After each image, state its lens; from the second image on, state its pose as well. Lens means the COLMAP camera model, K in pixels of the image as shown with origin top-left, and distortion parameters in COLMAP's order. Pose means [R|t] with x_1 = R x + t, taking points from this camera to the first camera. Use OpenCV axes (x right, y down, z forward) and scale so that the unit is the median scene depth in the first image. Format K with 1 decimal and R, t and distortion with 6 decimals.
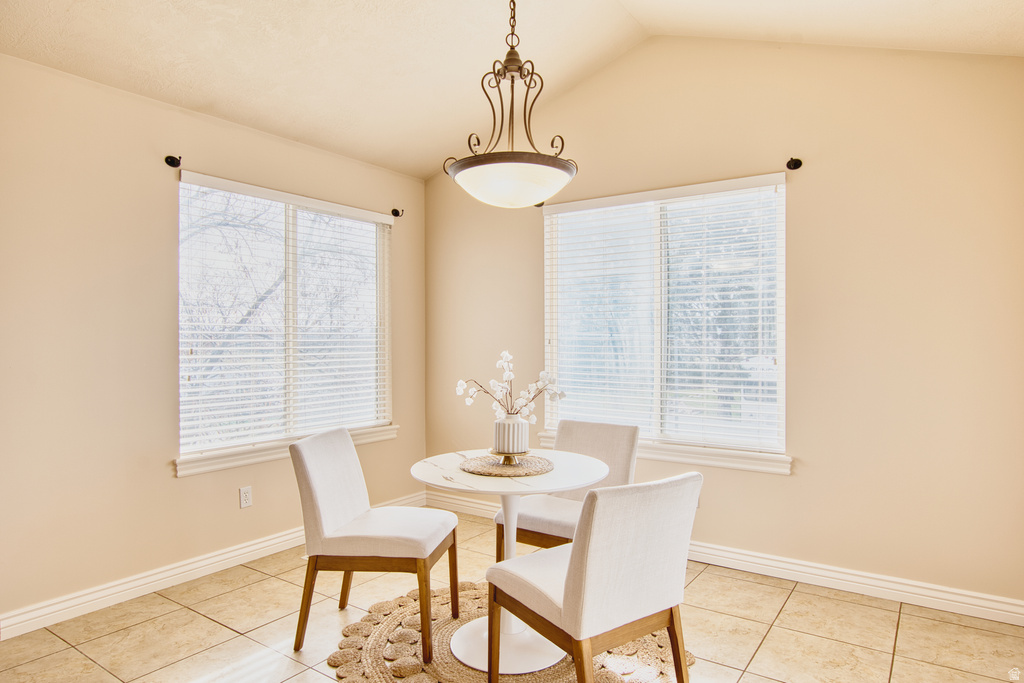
lens RADIAL K [[619.8, 0, 512.0], [0, 619.8, 341.5], [0, 0, 1]] dist [-0.001941, -0.000168]
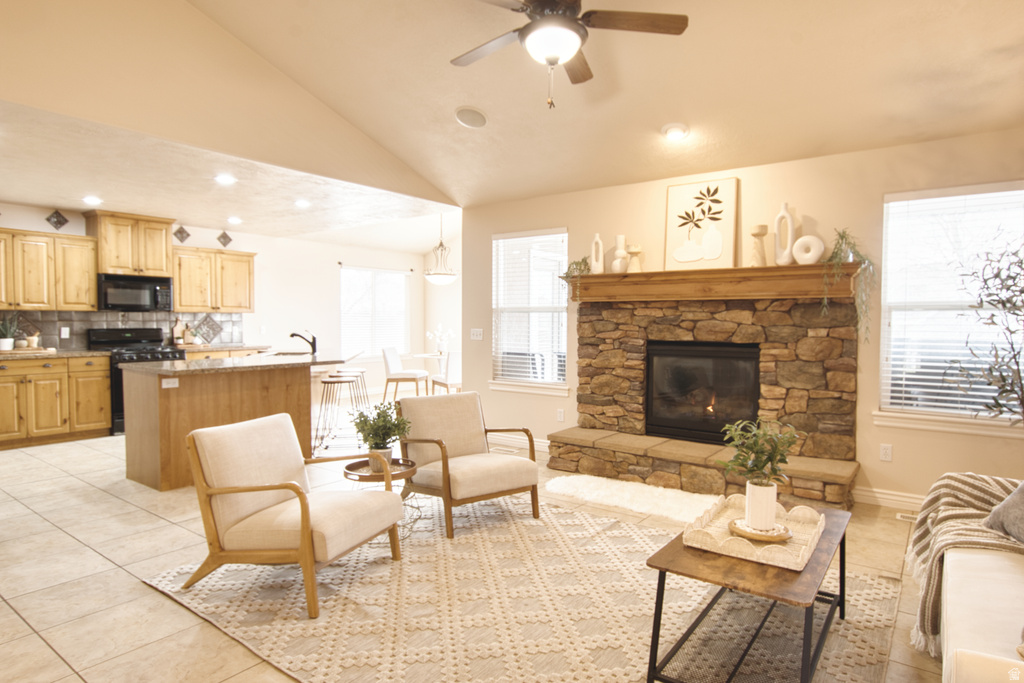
lens RADIAL K [[591.7, 0, 512.0], [0, 591.7, 341.5], [0, 0, 1]] dist [-0.002381, 0.000104]
pose [[0.999285, 0.004560, -0.037534, 0.494065], [-0.003371, 0.999492, 0.031690, 0.009375], [0.037660, -0.031541, 0.998793, -2.235413]]
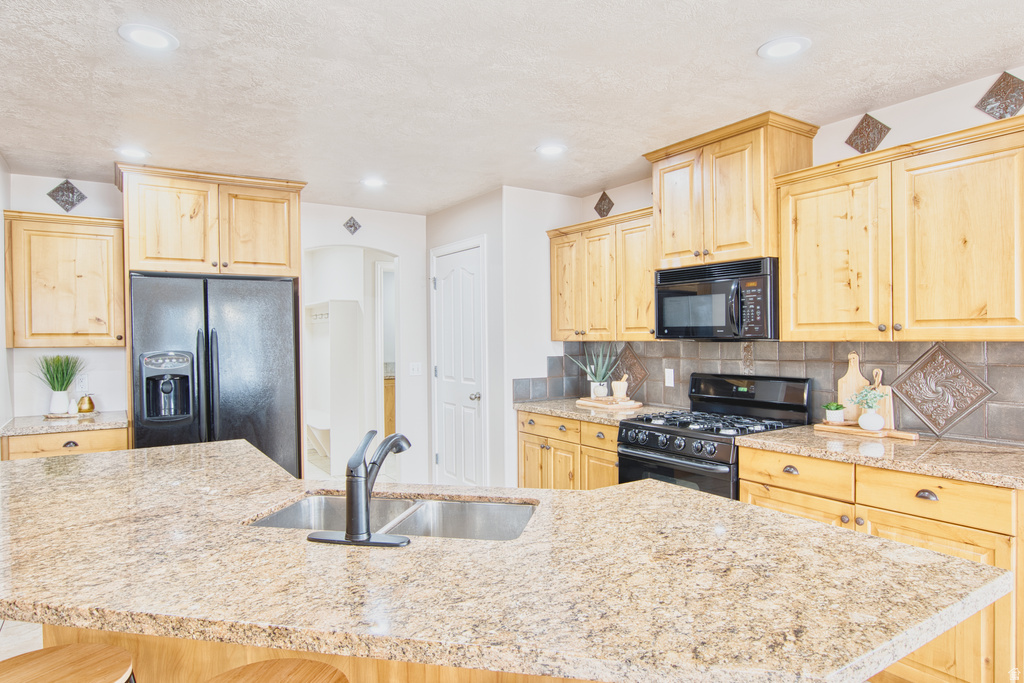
lens RADIAL K [[619.8, 0, 512.0], [0, 619.8, 341.5], [0, 0, 1]] dist [-0.001941, -0.000168]
pose [[-0.365161, 0.010898, -0.930881, 0.115203], [0.007071, 0.999935, 0.008933, -0.045074], [0.930918, -0.003320, -0.365214, 0.236710]]
